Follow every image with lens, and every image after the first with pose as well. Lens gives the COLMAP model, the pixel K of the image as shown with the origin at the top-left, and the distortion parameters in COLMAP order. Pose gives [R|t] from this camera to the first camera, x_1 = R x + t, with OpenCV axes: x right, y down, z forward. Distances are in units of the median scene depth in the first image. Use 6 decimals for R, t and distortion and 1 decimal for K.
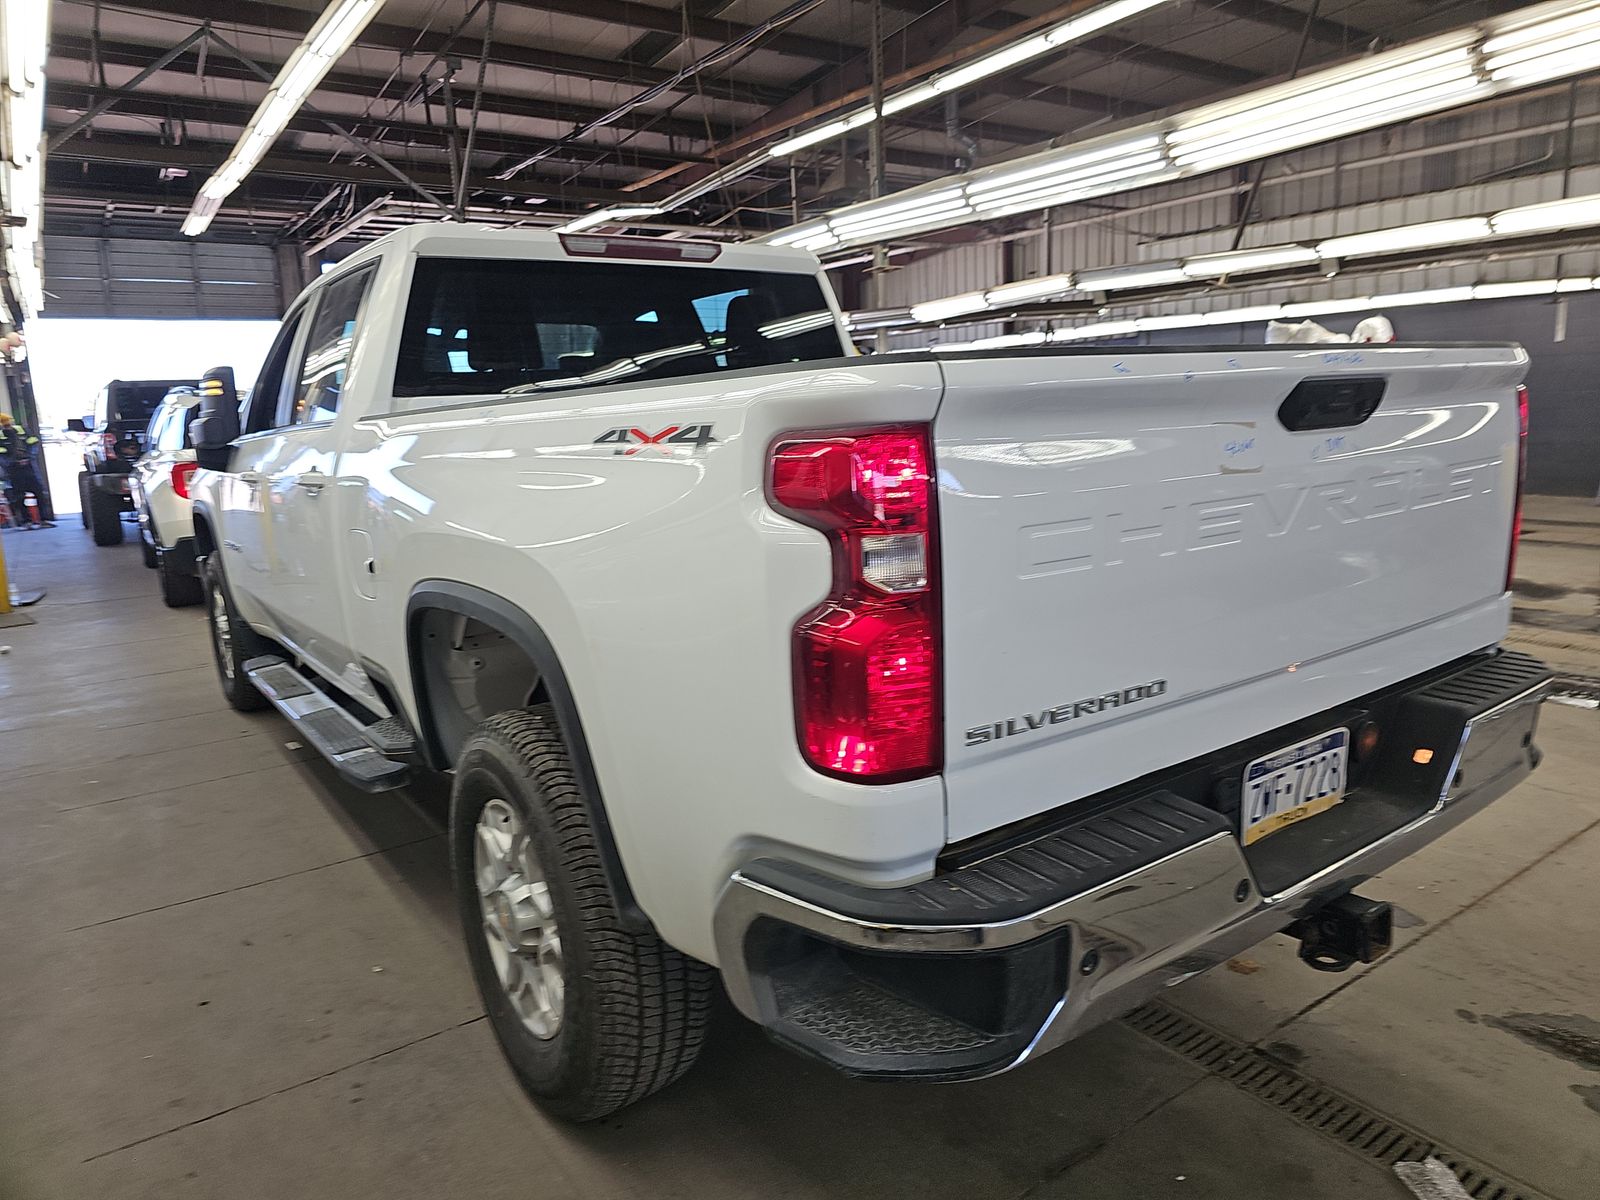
lens RADIAL K [[1094.7, 0, 809.9], [0, 1094.7, 601.2], [0, 0, 1]] dist [-0.009941, -0.000804]
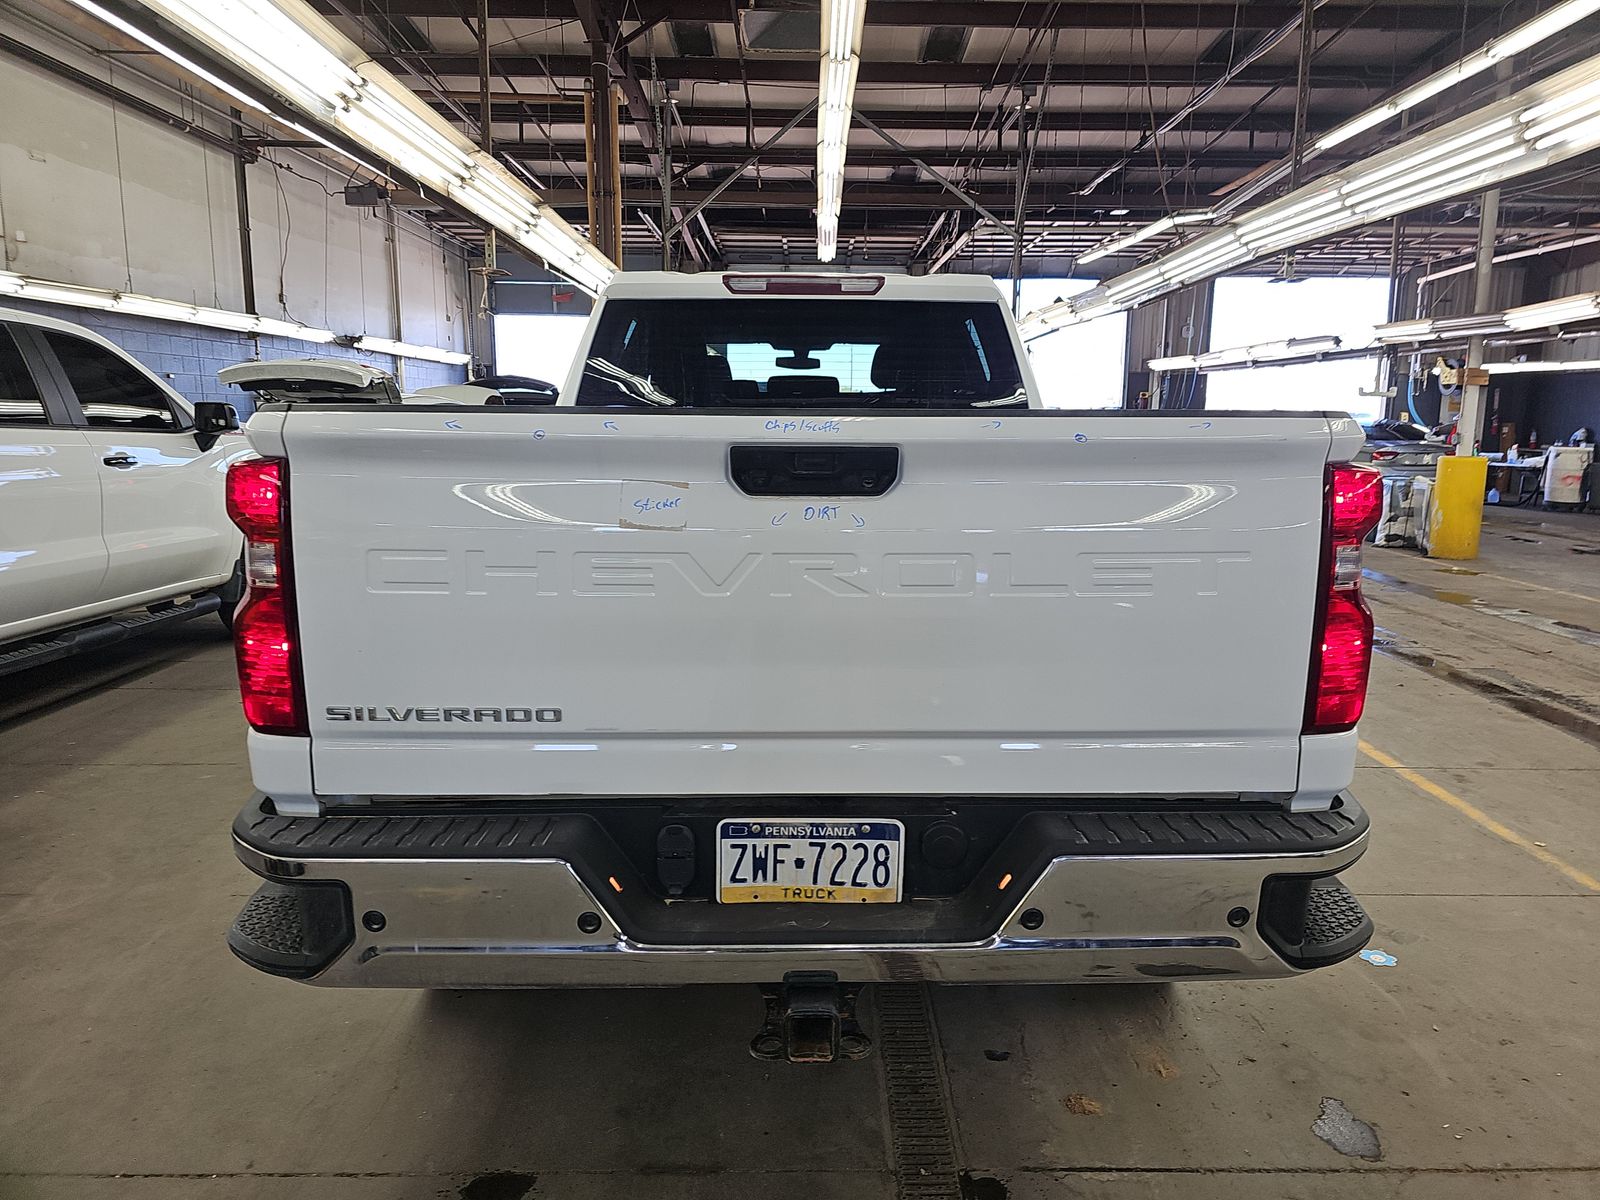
lens RADIAL K [[1063.6, 0, 794.9], [0, 1063.6, 598.6], [0, 0, 1]] dist [0.040976, -0.049842]
pose [[0.808495, 0.138848, -0.571889, 0.485538], [-0.138427, 0.989372, 0.044511, -0.051486], [0.571991, 0.043178, 0.819123, 0.113819]]
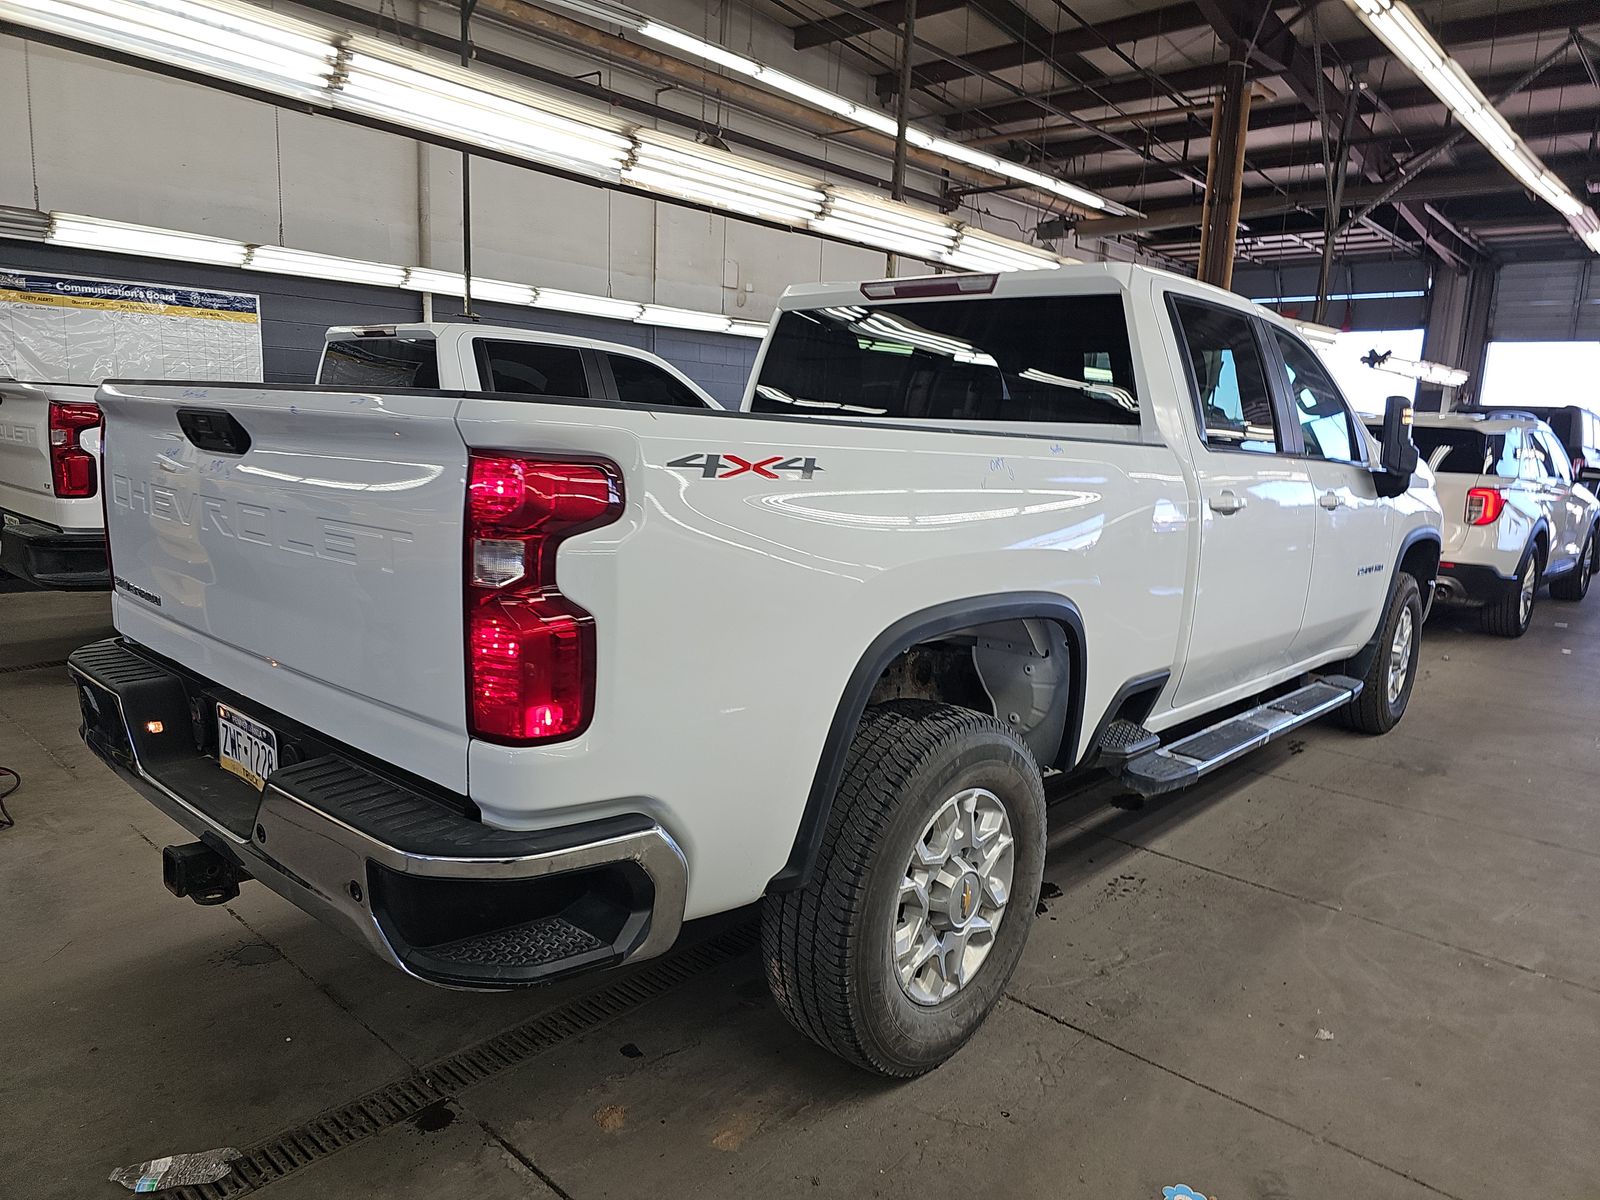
lens RADIAL K [[1063.6, 0, 794.9], [0, 1063.6, 598.6], [0, 0, 1]] dist [0.040976, -0.049842]
pose [[0.194814, 0.201073, -0.960009, 0.853511], [-0.218685, 0.963029, 0.157328, -0.157736], [0.956151, 0.179290, 0.231583, 0.658807]]
